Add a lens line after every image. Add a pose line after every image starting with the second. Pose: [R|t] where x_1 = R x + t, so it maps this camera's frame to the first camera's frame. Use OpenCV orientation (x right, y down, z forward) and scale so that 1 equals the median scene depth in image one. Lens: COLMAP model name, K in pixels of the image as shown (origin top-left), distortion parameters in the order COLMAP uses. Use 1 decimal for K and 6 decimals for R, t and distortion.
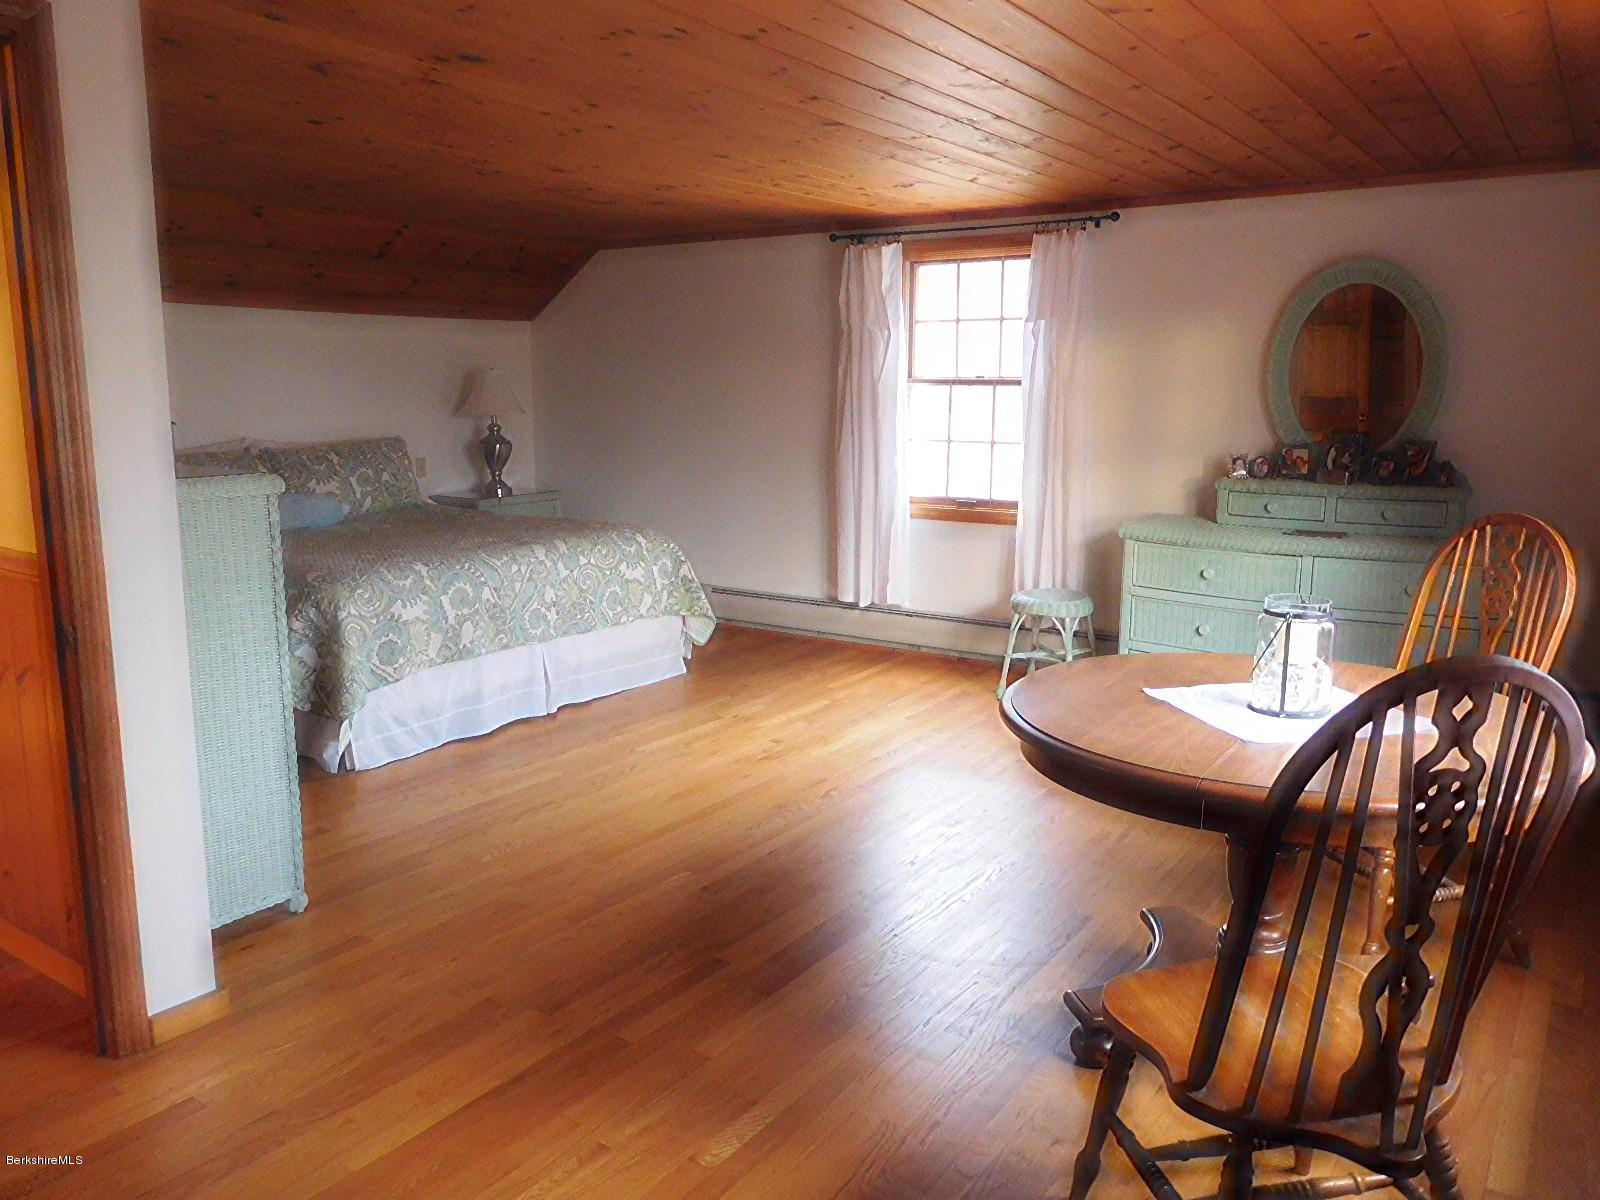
lens RADIAL K [[1196.1, 0, 807.7], [0, 1196.1, 597.0], [0, 0, 1]] dist [-0.026709, 0.001913]
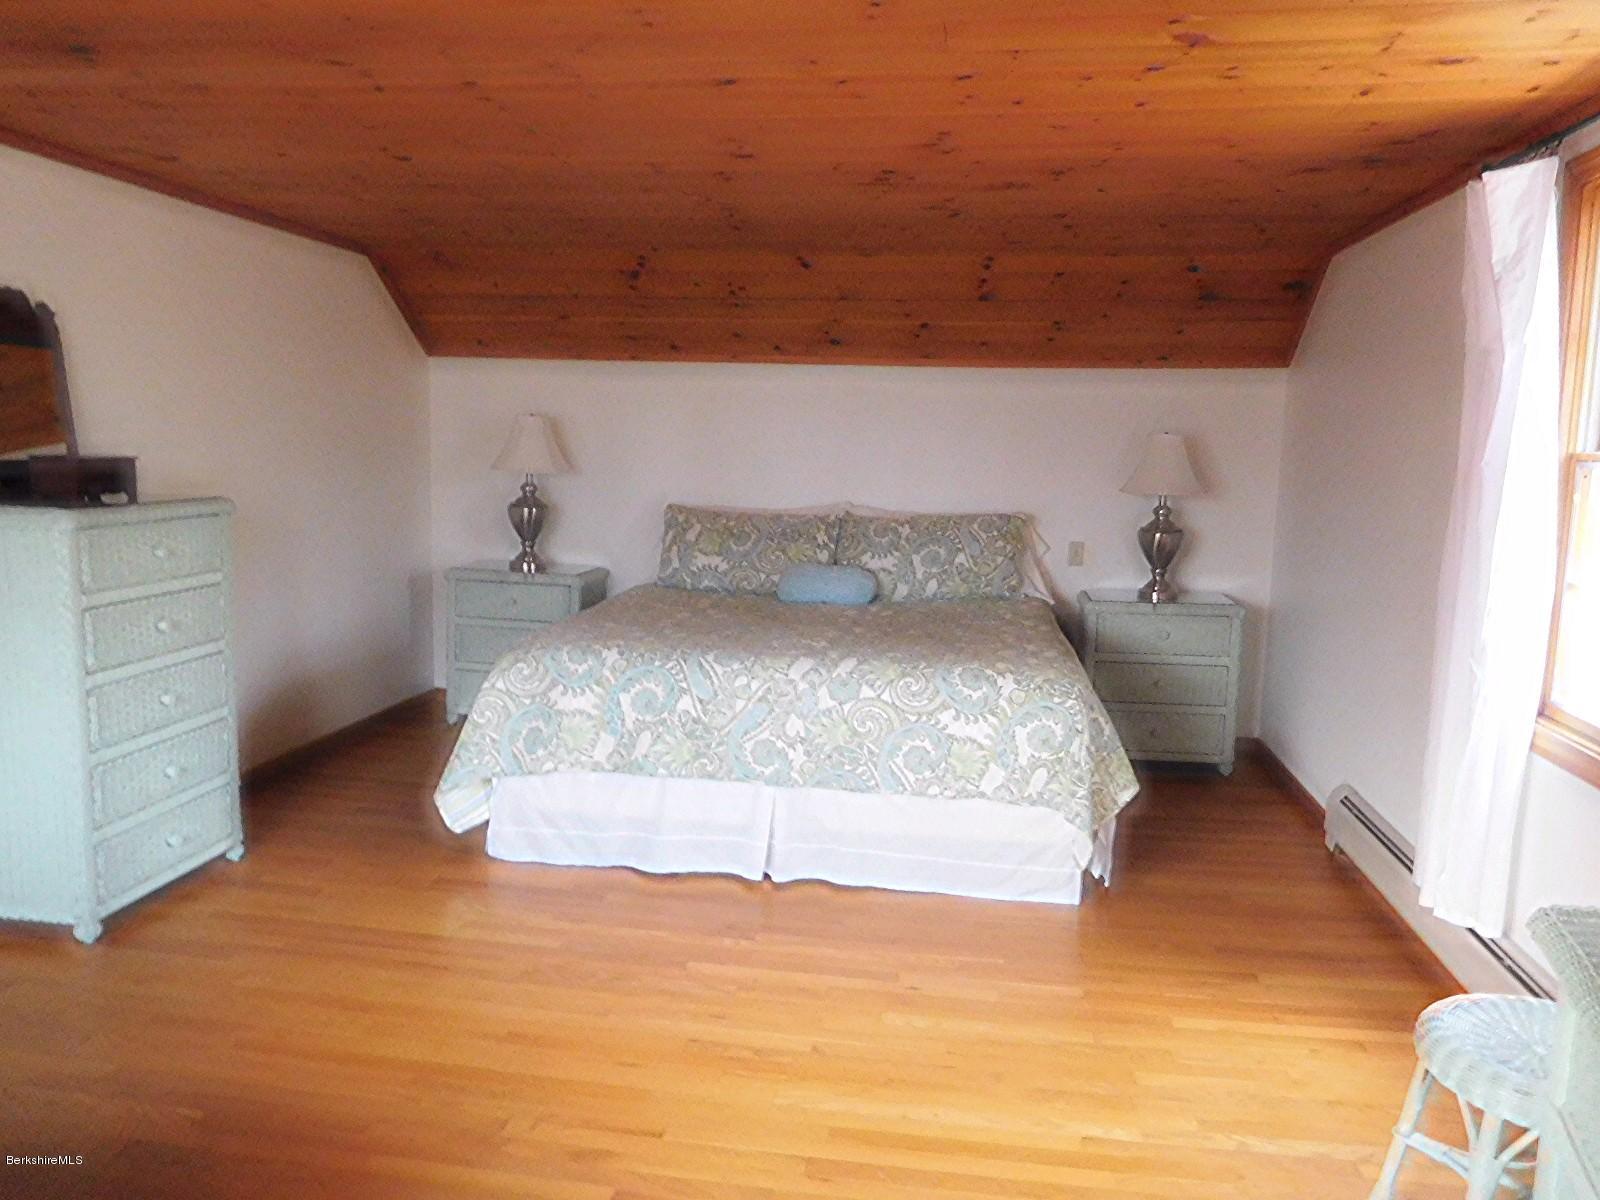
lens RADIAL K [[1196.1, 0, 797.8], [0, 1196.1, 602.2], [0, 0, 1]] dist [-0.026709, 0.001913]
pose [[0.423066, 0.126786, -0.897185, 0.465360], [-0.181612, 0.981934, 0.053124, -0.123751], [0.887712, 0.140465, 0.438449, 0.697156]]
